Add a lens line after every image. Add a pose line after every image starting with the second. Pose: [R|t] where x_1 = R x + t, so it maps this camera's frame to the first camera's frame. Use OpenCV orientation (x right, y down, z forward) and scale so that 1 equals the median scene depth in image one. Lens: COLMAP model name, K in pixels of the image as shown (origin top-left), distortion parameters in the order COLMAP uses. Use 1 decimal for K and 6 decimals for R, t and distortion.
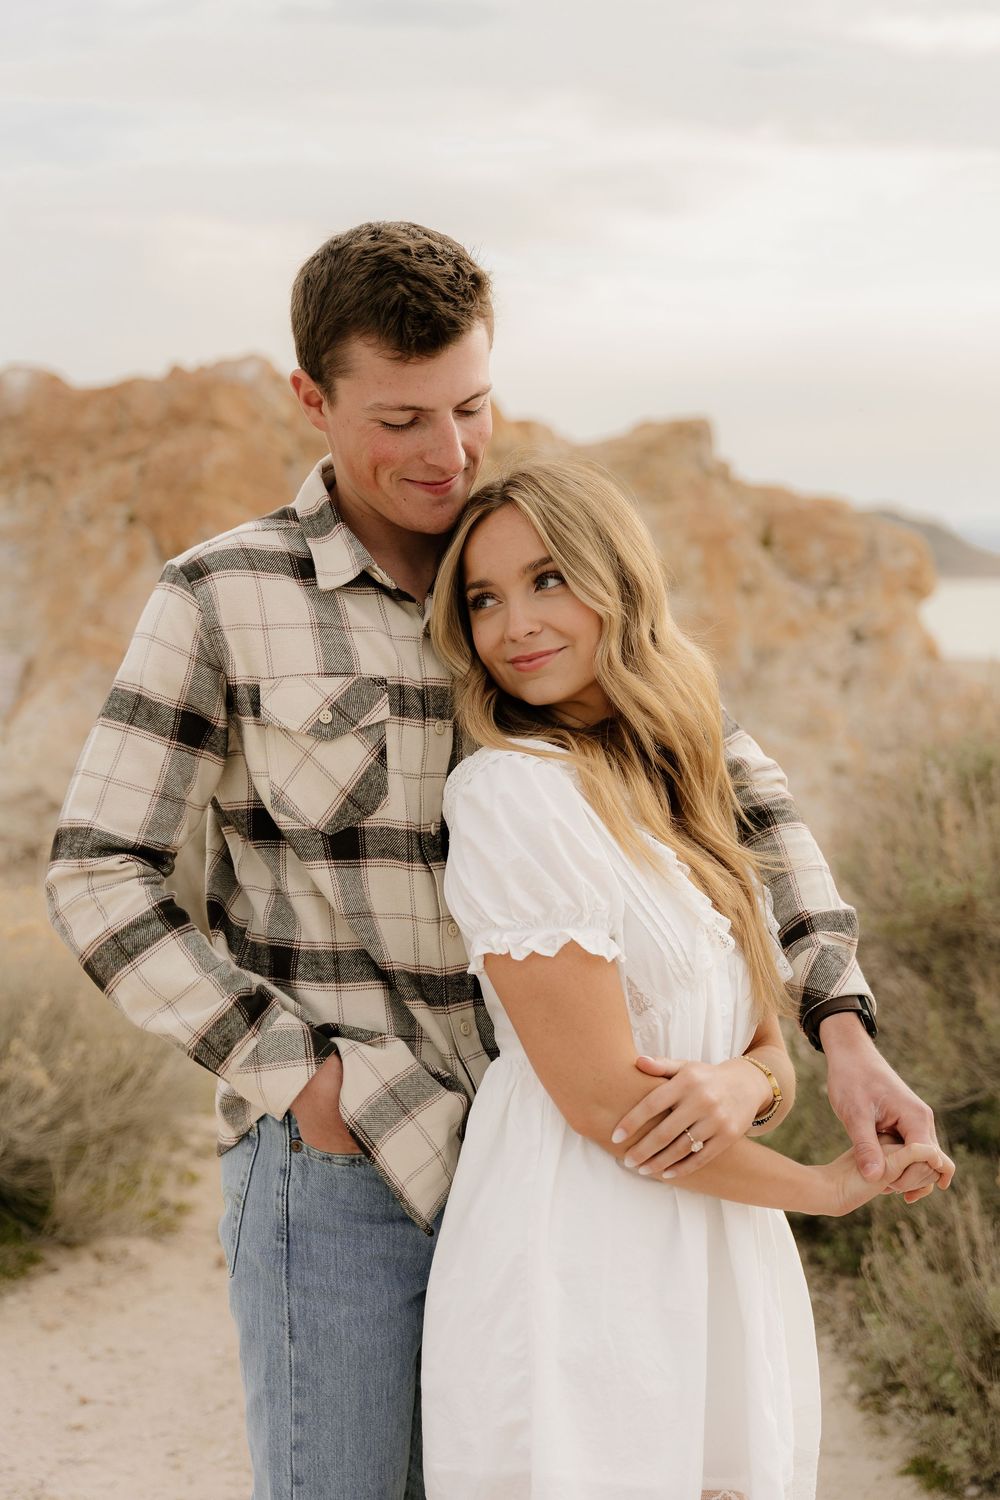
lens RADIAL K [[2292.9, 0, 568.3], [0, 2292.9, 717.3], [0, 0, 1]] dist [0.036727, -0.056873]
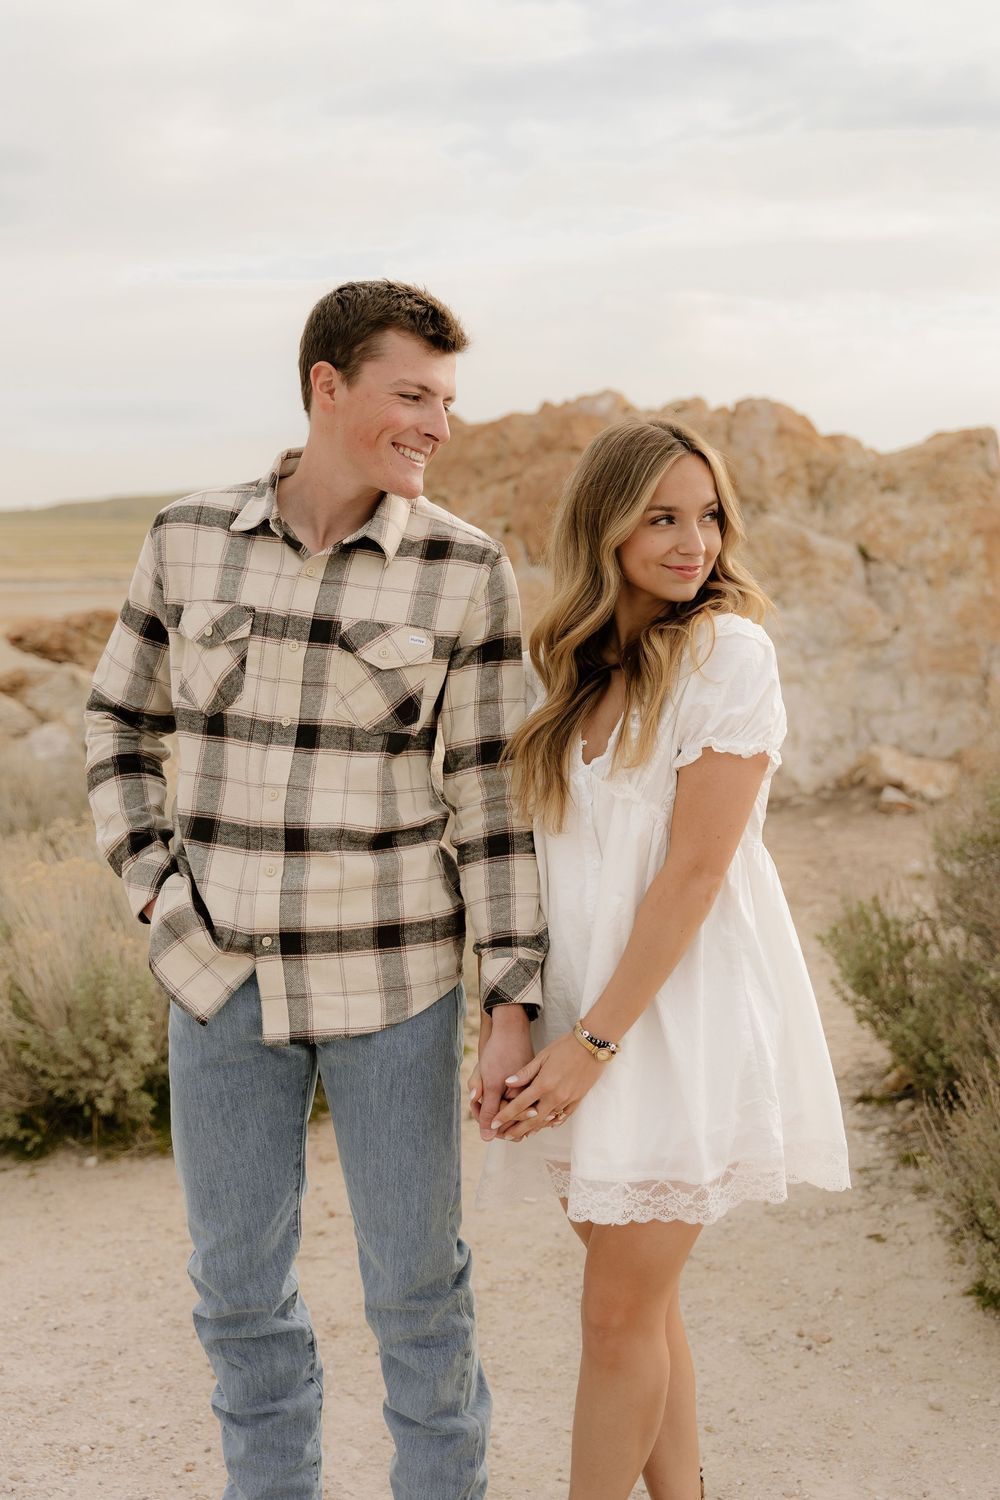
lens RADIAL K [[1945.8, 0, 601.8], [0, 1945.8, 697.5], [0, 0, 1]] dist [0.001249, 0.017772]
pose [[0.982399, -0.014247, -0.186249, 0.152248], [0.013937, 0.999898, -0.002971, 0.020855], [0.186272, 0.000323, 0.982498, -0.023428]]
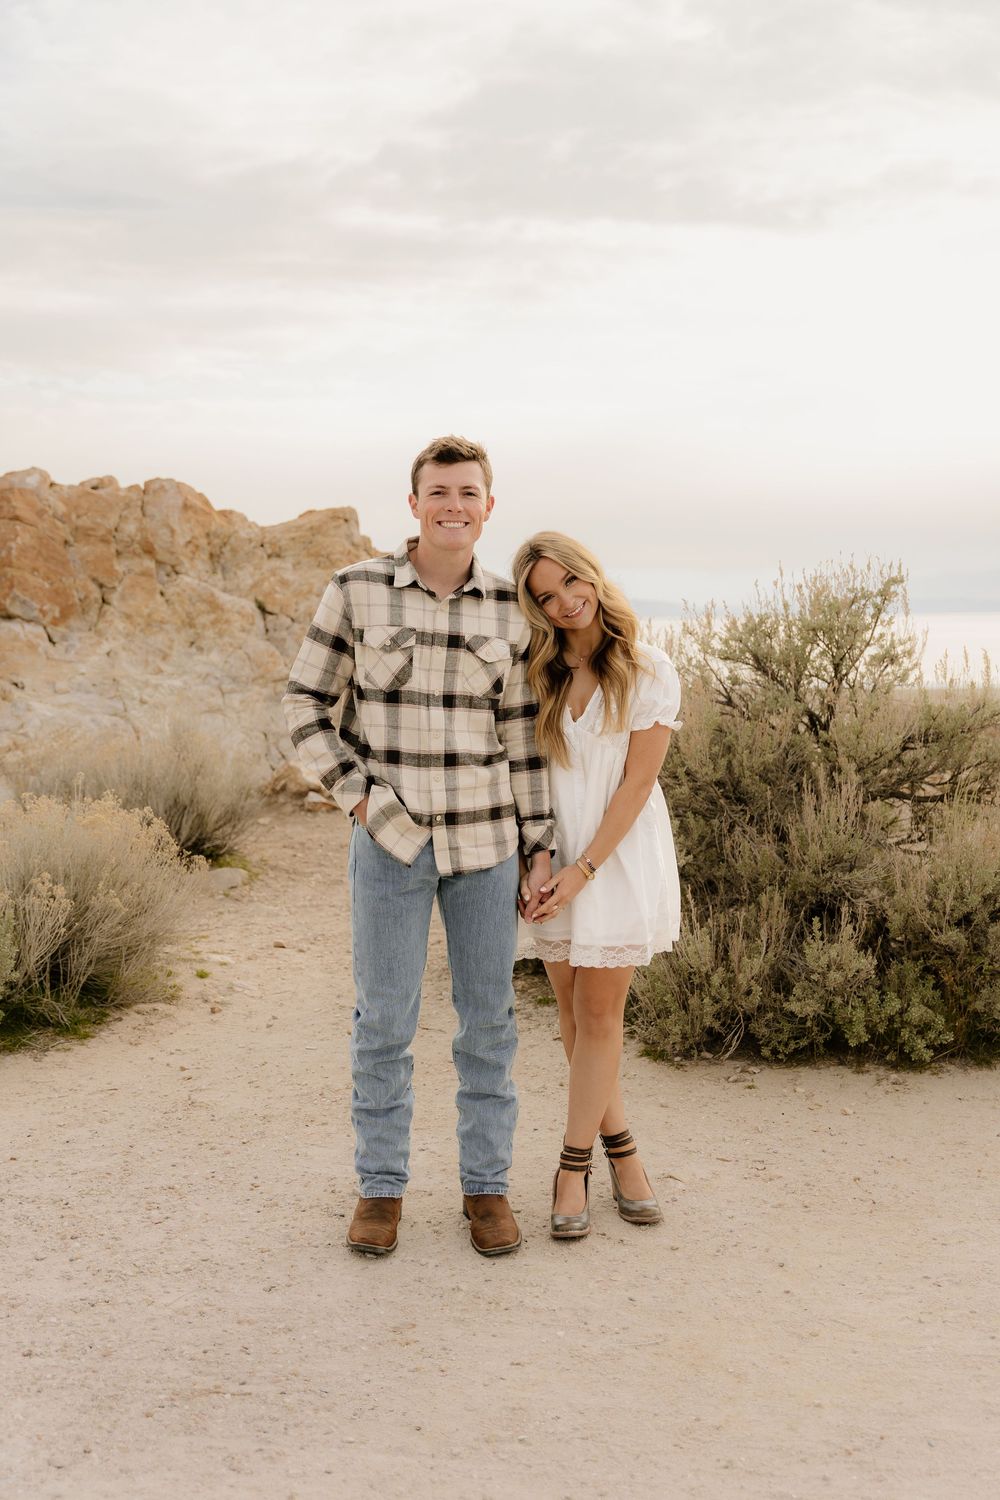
lens RADIAL K [[1787.8, 0, 498.9], [0, 1787.8, 780.5], [0, 0, 1]] dist [0.013662, -0.032986]
pose [[0.979366, -0.046521, 0.196667, -0.257564], [0.041839, 0.998735, 0.027895, 0.049221], [-0.197716, -0.019091, 0.980073, -0.451623]]
